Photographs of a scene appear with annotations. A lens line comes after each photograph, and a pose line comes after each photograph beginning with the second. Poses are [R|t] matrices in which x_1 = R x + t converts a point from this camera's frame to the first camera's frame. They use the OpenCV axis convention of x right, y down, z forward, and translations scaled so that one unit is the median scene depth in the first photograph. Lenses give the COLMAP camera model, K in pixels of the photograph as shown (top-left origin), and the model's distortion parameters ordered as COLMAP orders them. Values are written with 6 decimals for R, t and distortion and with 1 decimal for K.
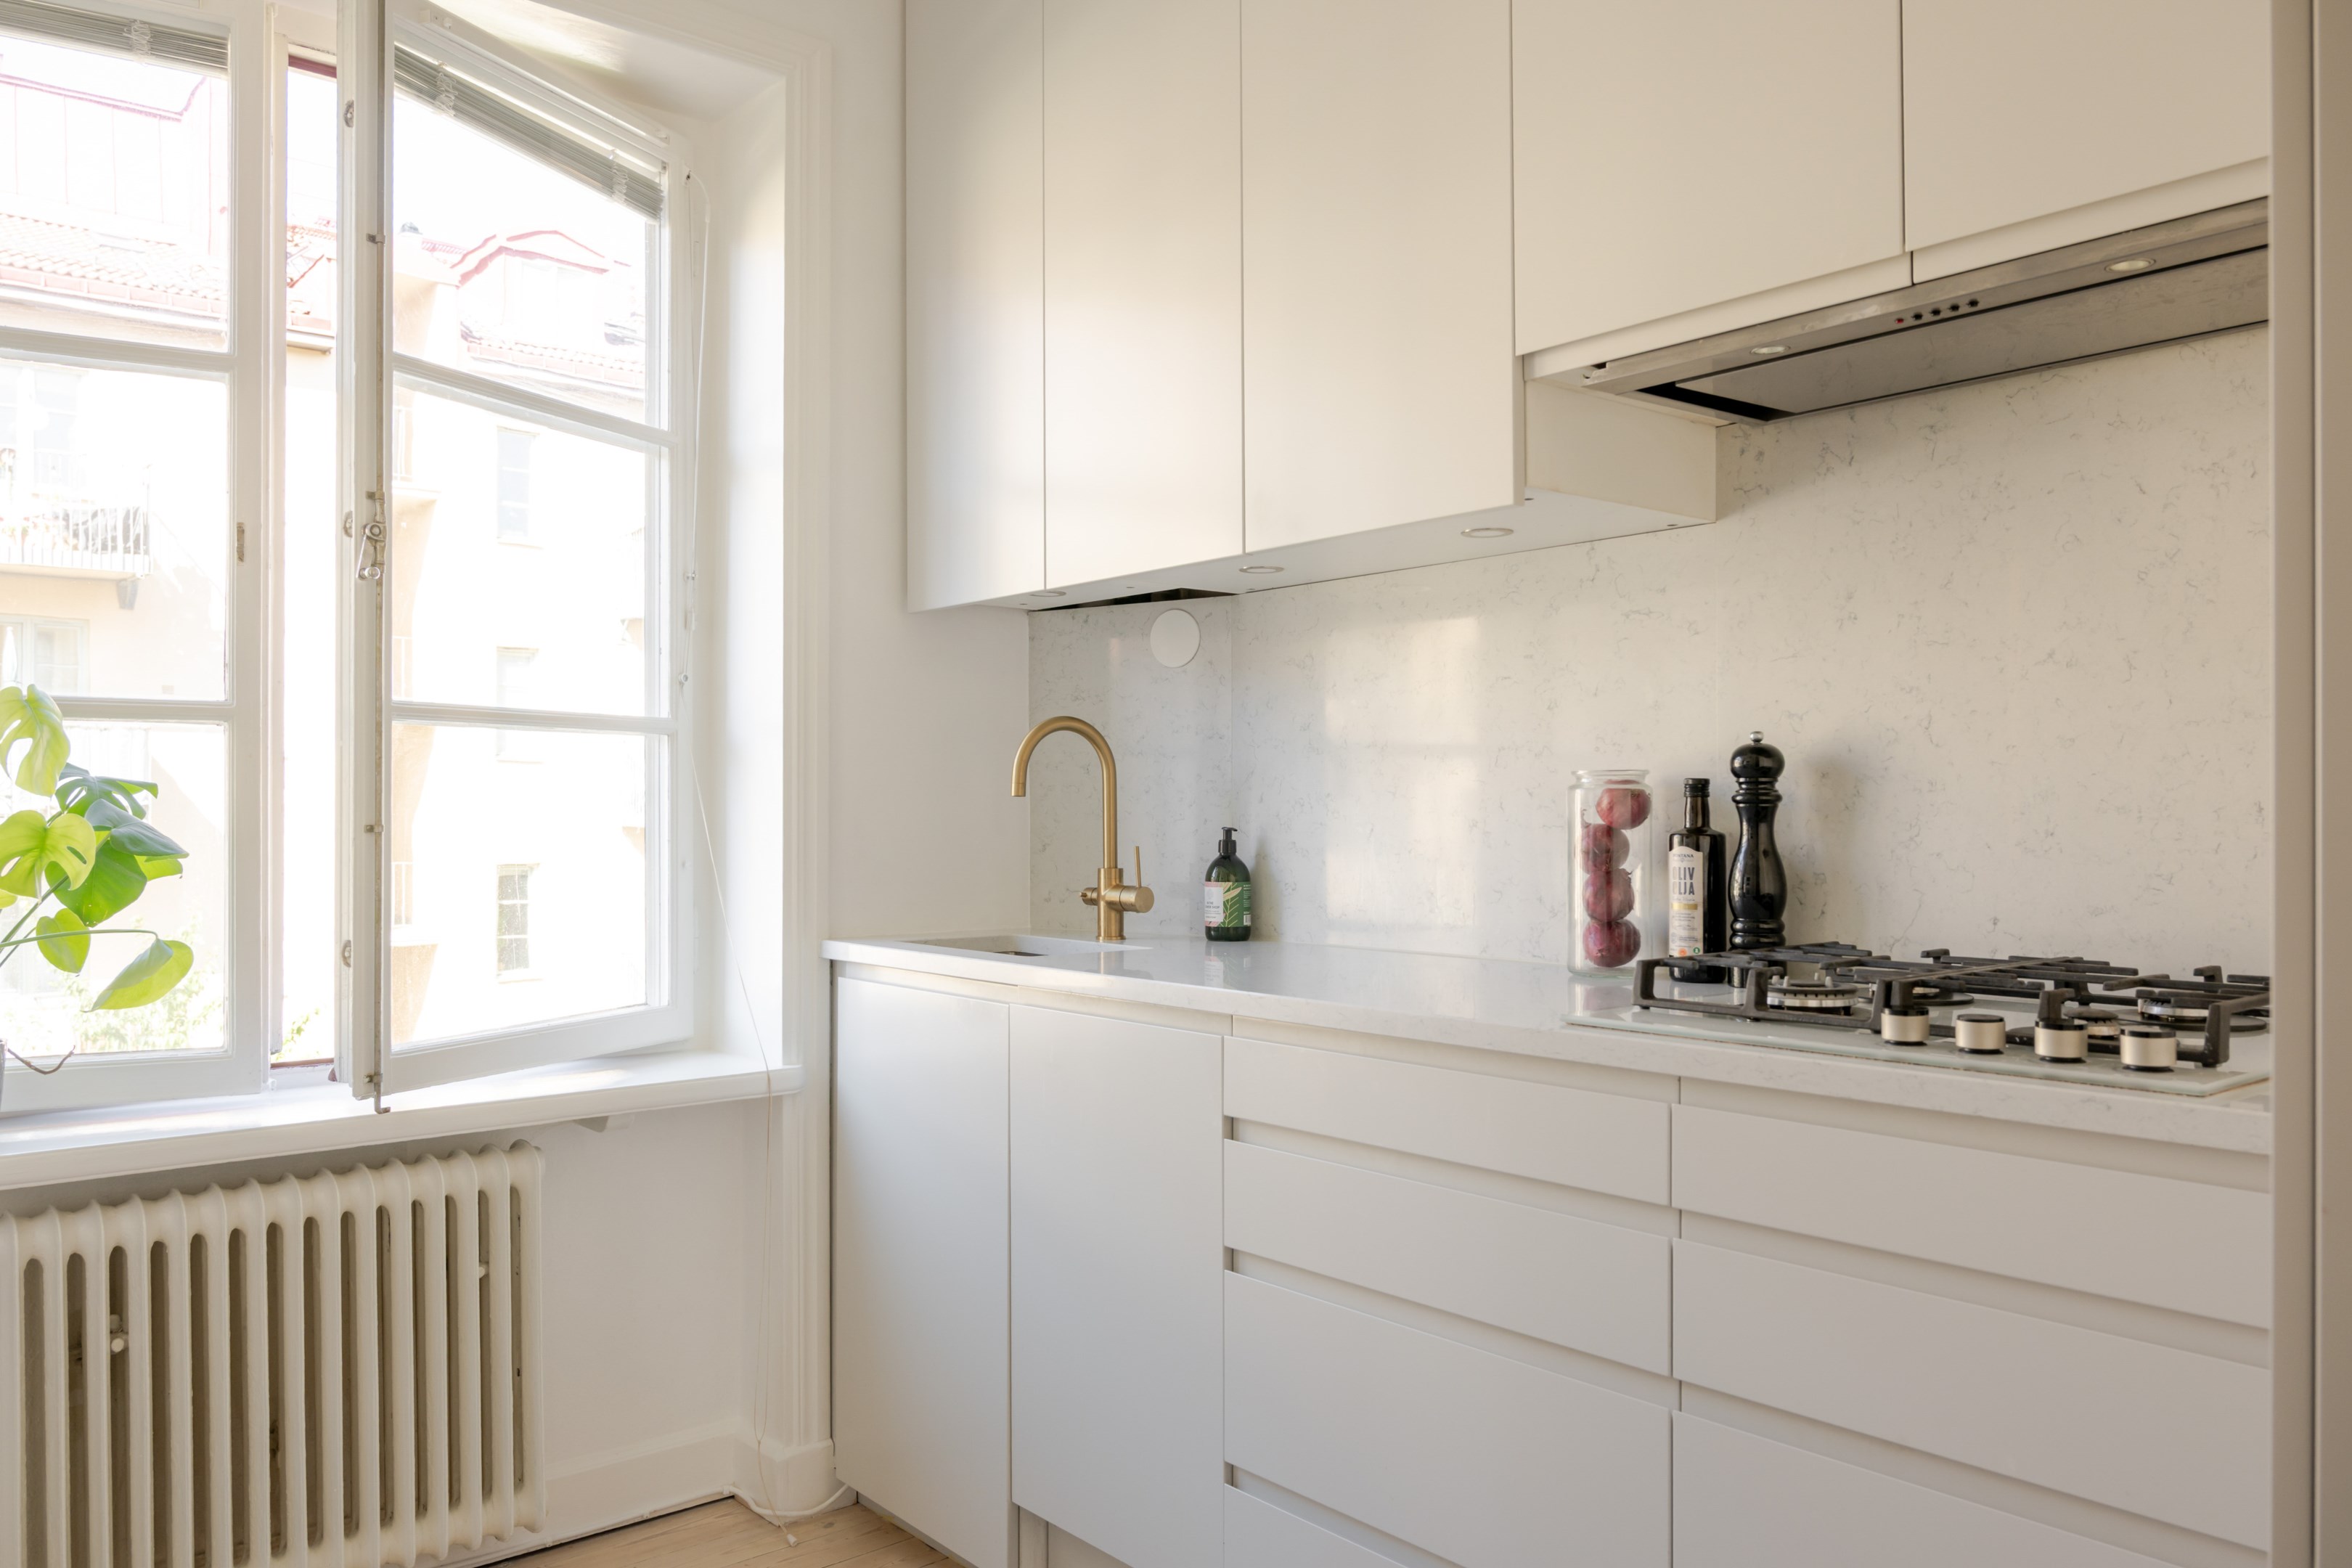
lens RADIAL K [[1696.8, 0, 1178.3], [0, 1696.8, 803.9], [0, 0, 1]] dist [0.004525, -0.014049]
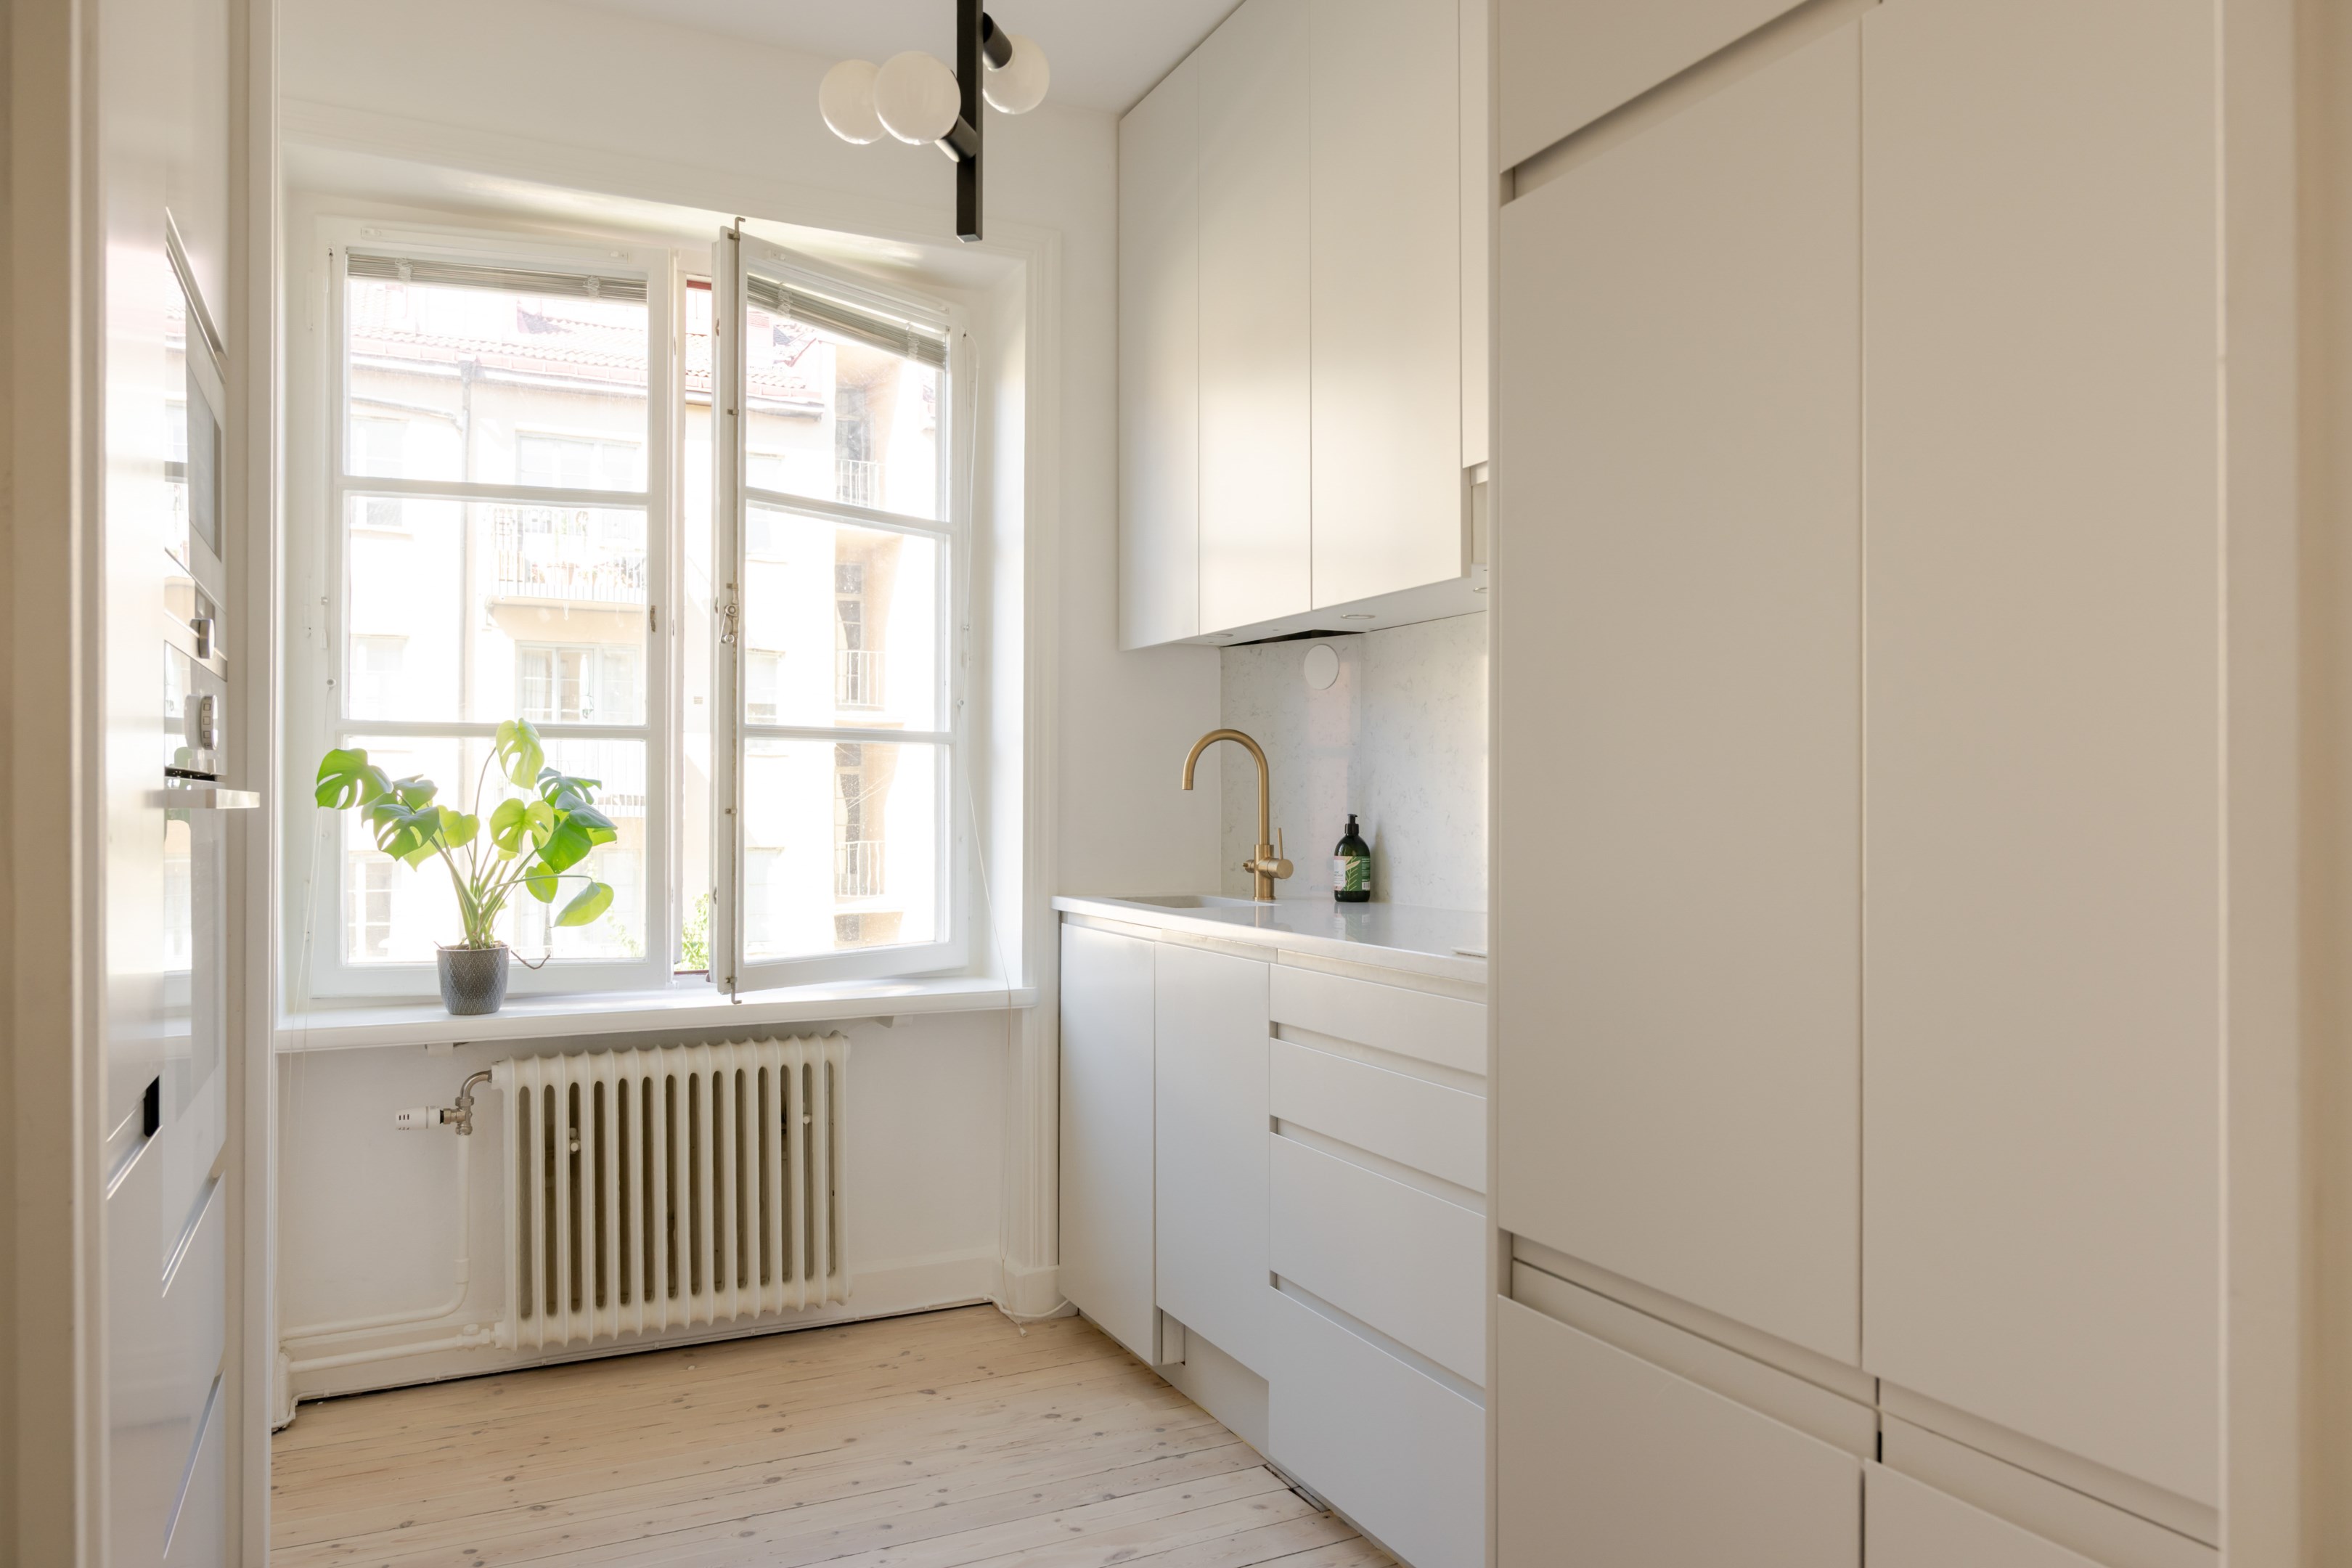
lens RADIAL K [[1581.3, 0, 1192.1], [0, 1581.3, 797.5], [0, 0, 1]] dist [-0.000072, -0.008241]
pose [[0.970849, 0.002857, -0.239675, 0.231794], [-0.002551, 0.999995, 0.001587, -0.000264], [0.239678, -0.000930, 0.970852, -0.227175]]
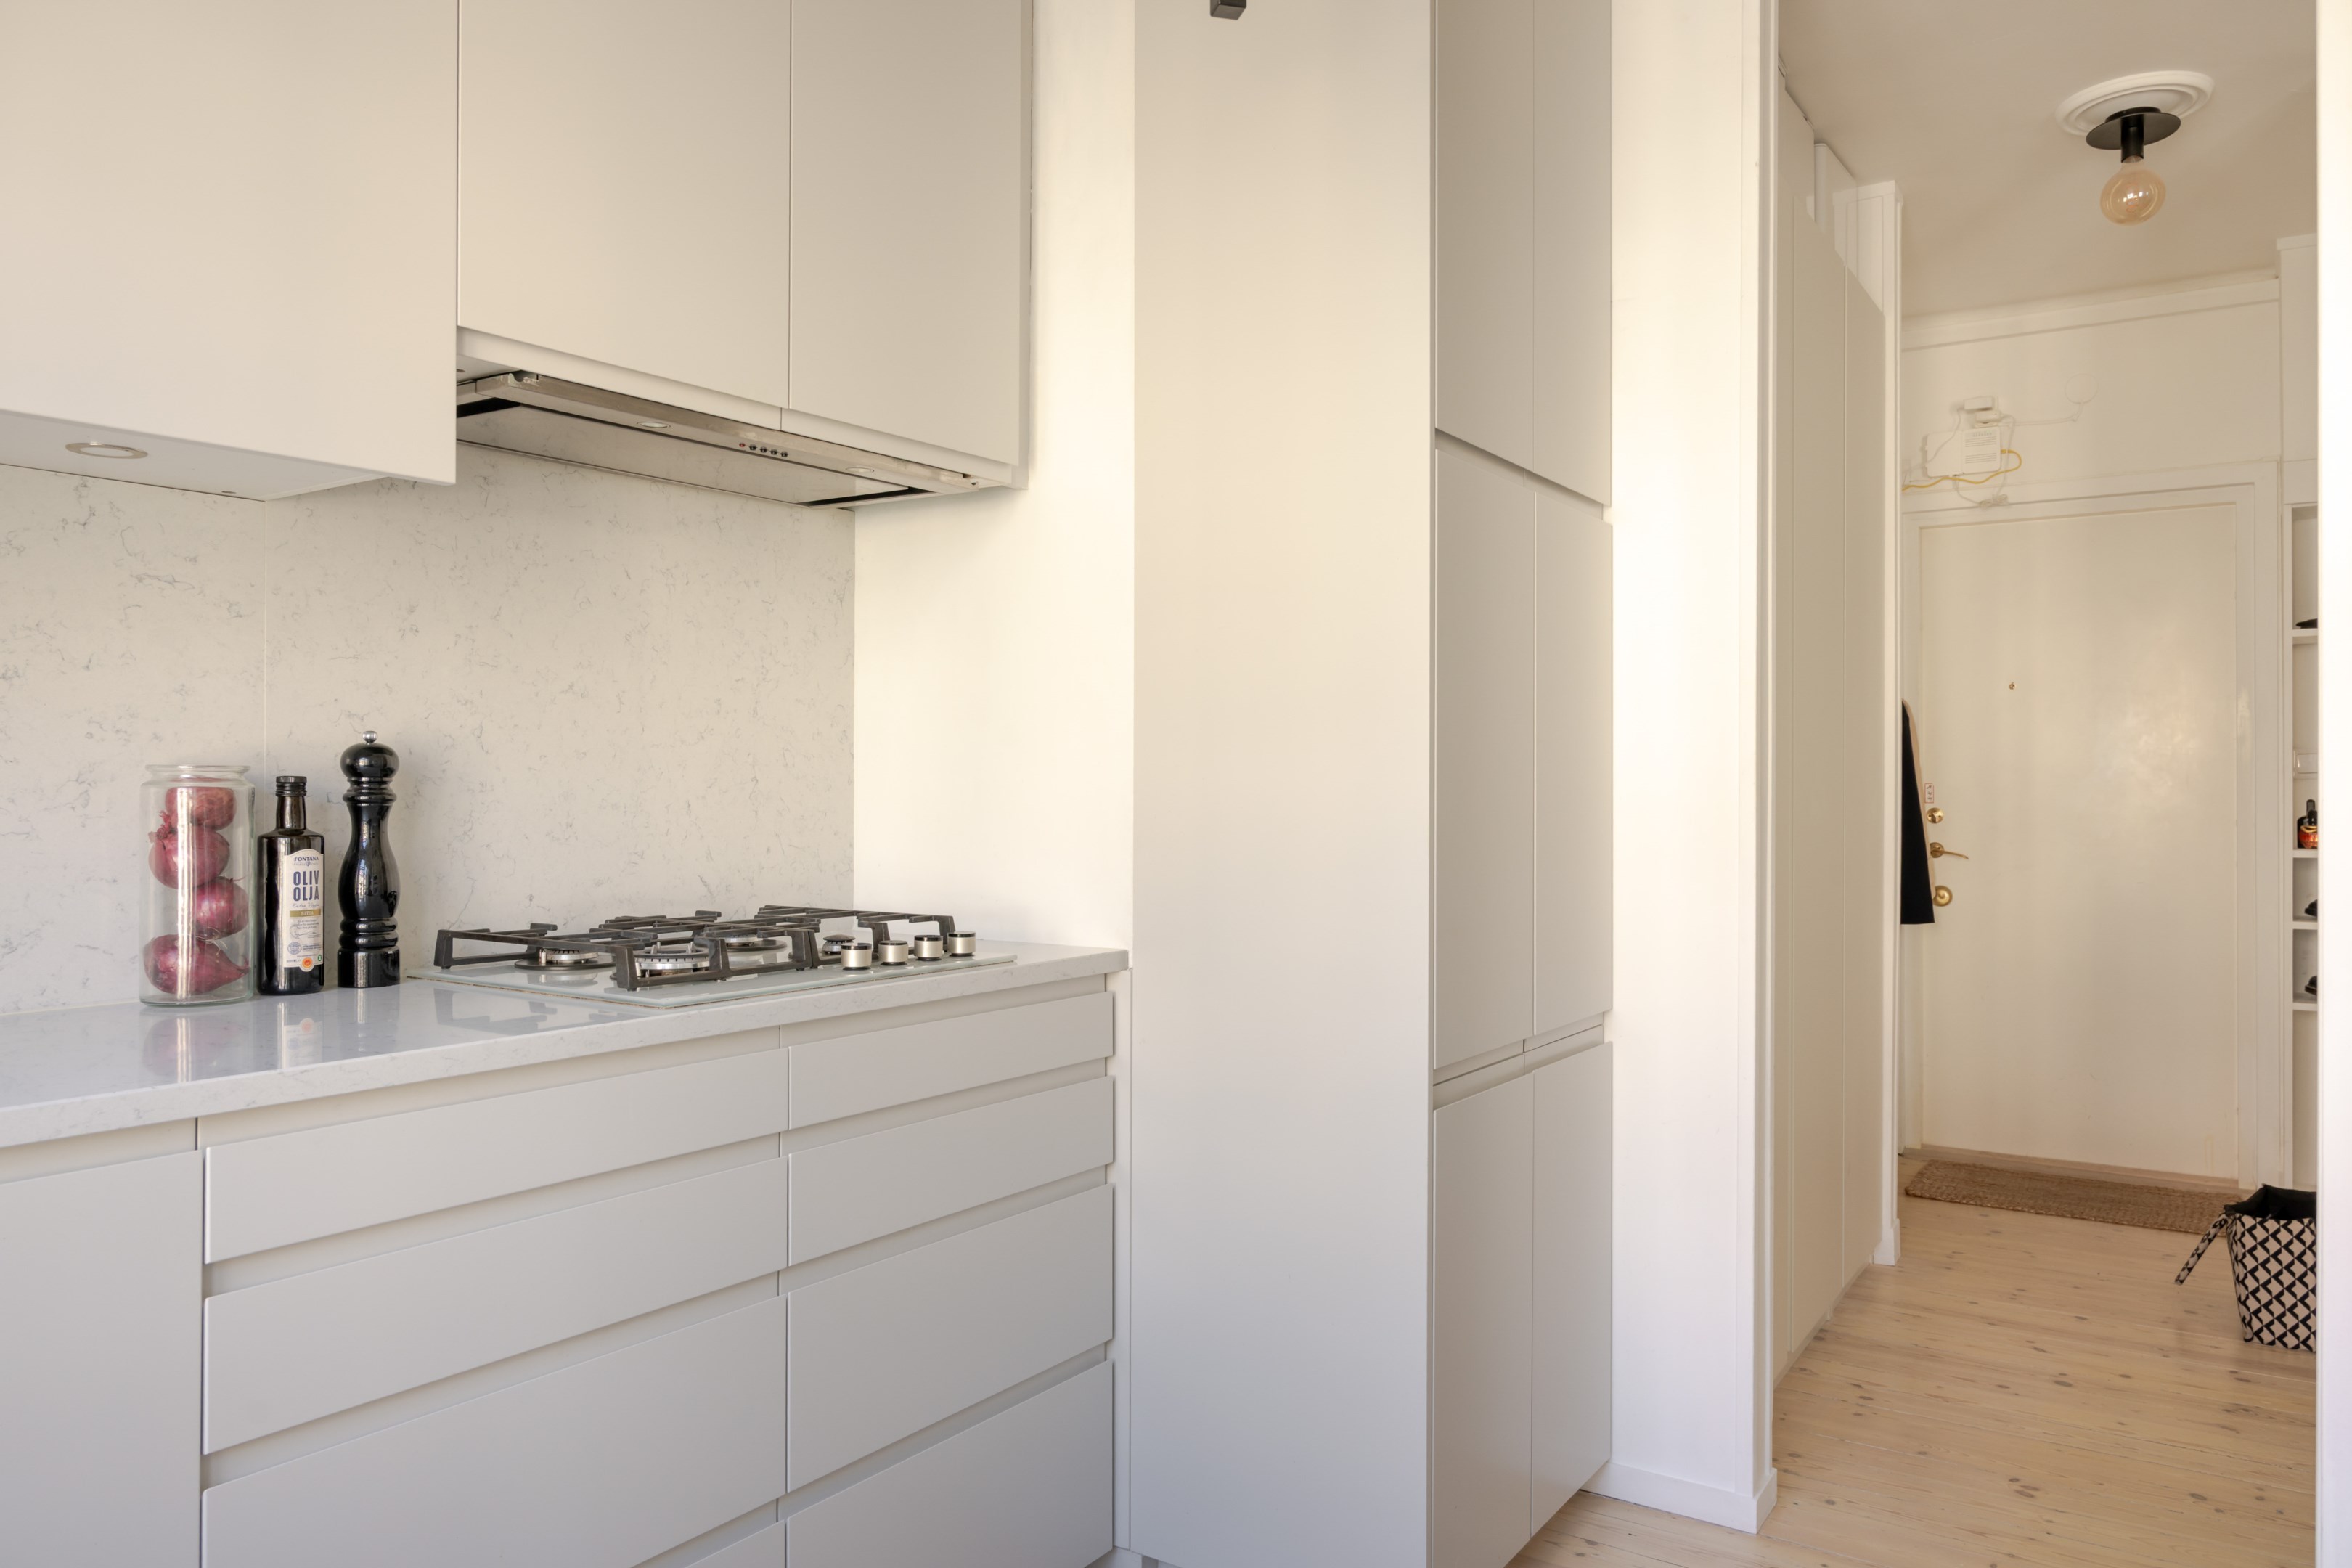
lens RADIAL K [[1581.3, 0, 1163.4], [0, 1581.3, 775.0], [0, 0, 1]] dist [-0.000072, -0.008241]
pose [[-0.257000, 0.011538, 0.966342, -0.581539], [-0.002462, 0.999918, -0.012594, -0.005078], [-0.966408, -0.005616, -0.256951, 0.668021]]
